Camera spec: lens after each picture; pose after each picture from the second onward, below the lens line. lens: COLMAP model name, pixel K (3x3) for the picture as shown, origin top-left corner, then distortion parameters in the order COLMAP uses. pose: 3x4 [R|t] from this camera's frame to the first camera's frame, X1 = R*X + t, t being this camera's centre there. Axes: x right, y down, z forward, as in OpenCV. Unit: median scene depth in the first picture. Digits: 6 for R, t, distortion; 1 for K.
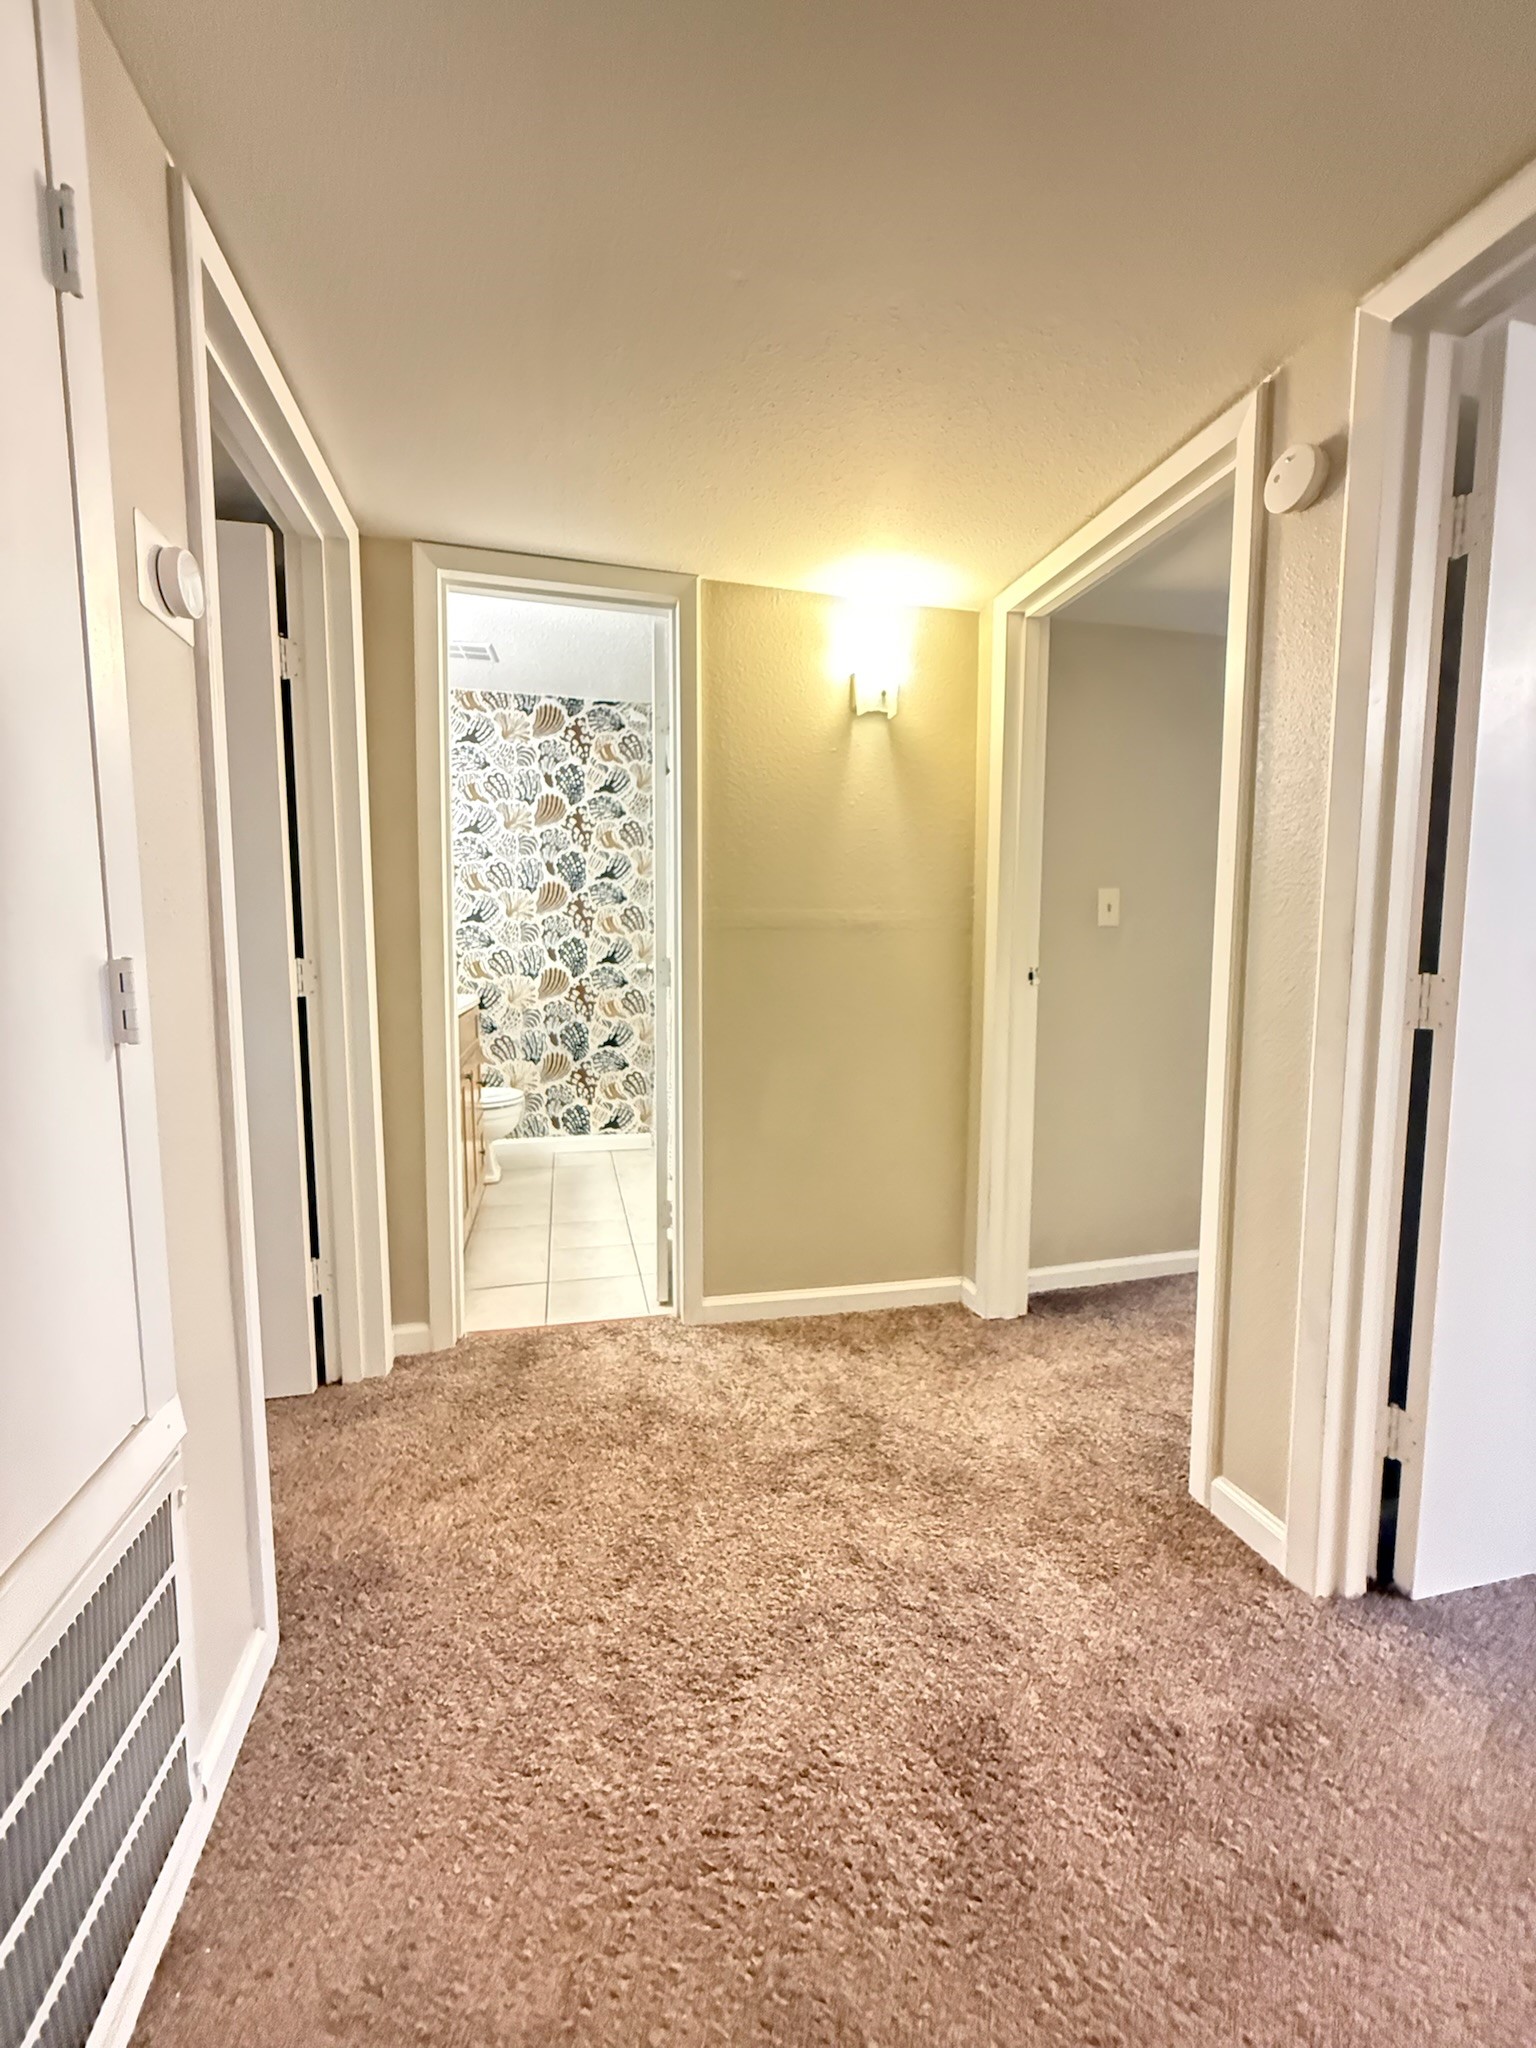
lens RADIAL K [[819.3, 0, 767.3], [0, 819.3, 1022.2], [0, 0, 1]] dist [-0.000395, 0.000004]
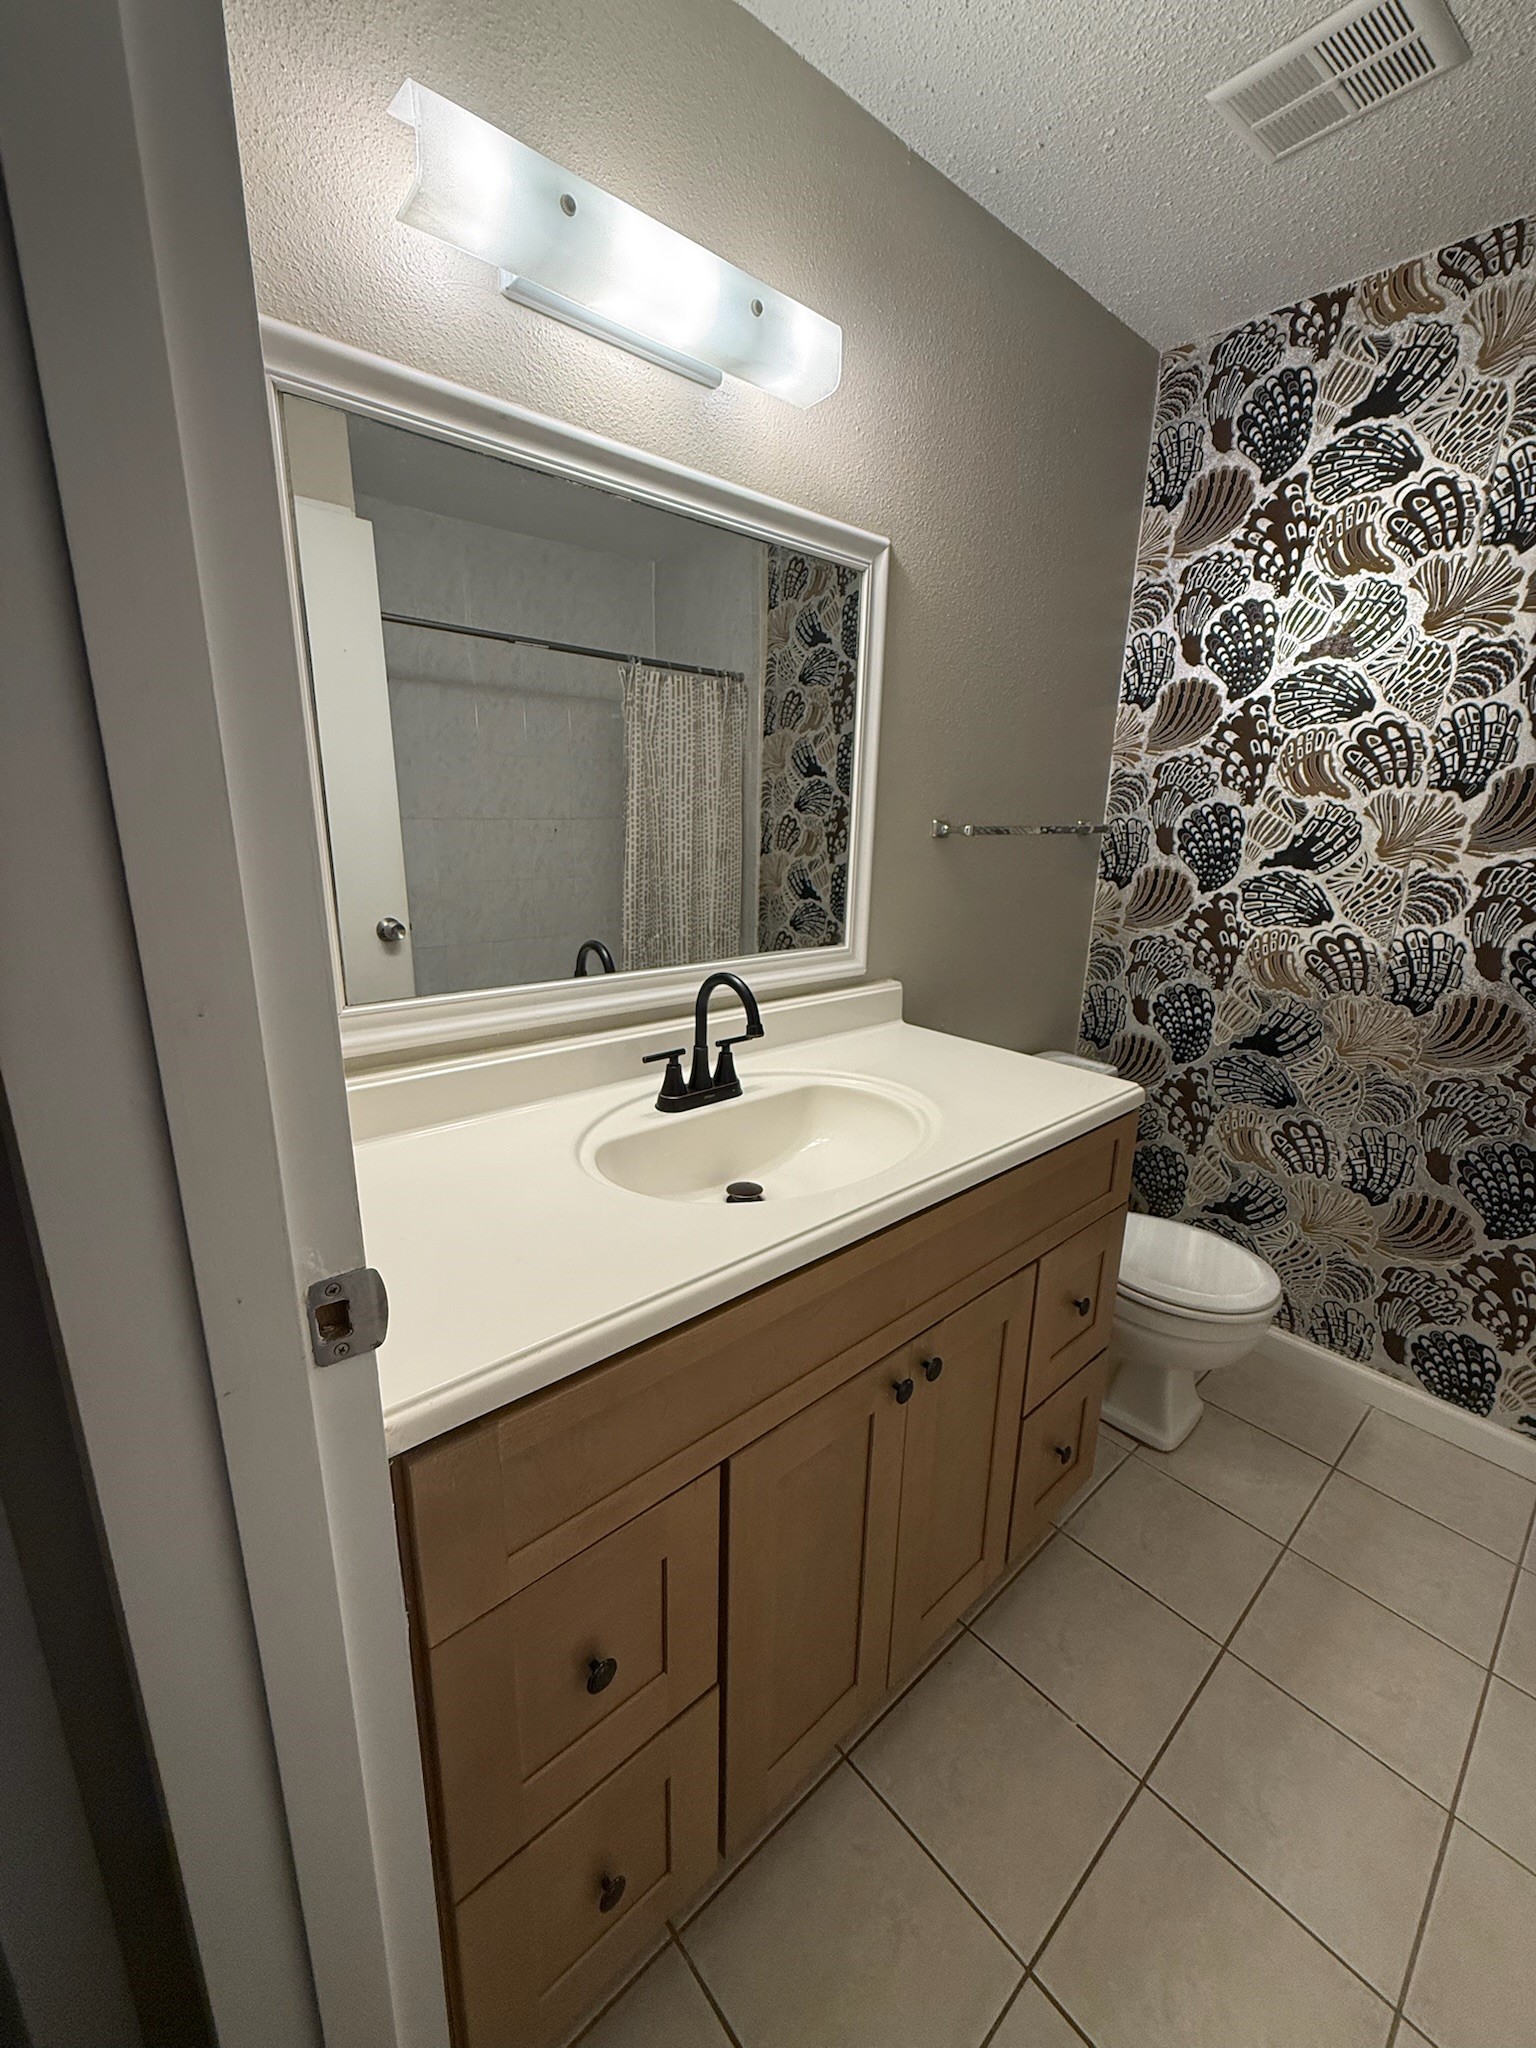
lens RADIAL K [[819.3, 0, 767.4], [0, 819.3, 1023.3], [0, 0, 1]] dist [-0.000395, 0.000004]
pose [[0.457453, 0.233468, -0.858038, -0.080489], [-0.097405, 0.972268, 0.212619, -0.102504], [0.883883, -0.013686, 0.467508, 0.515363]]
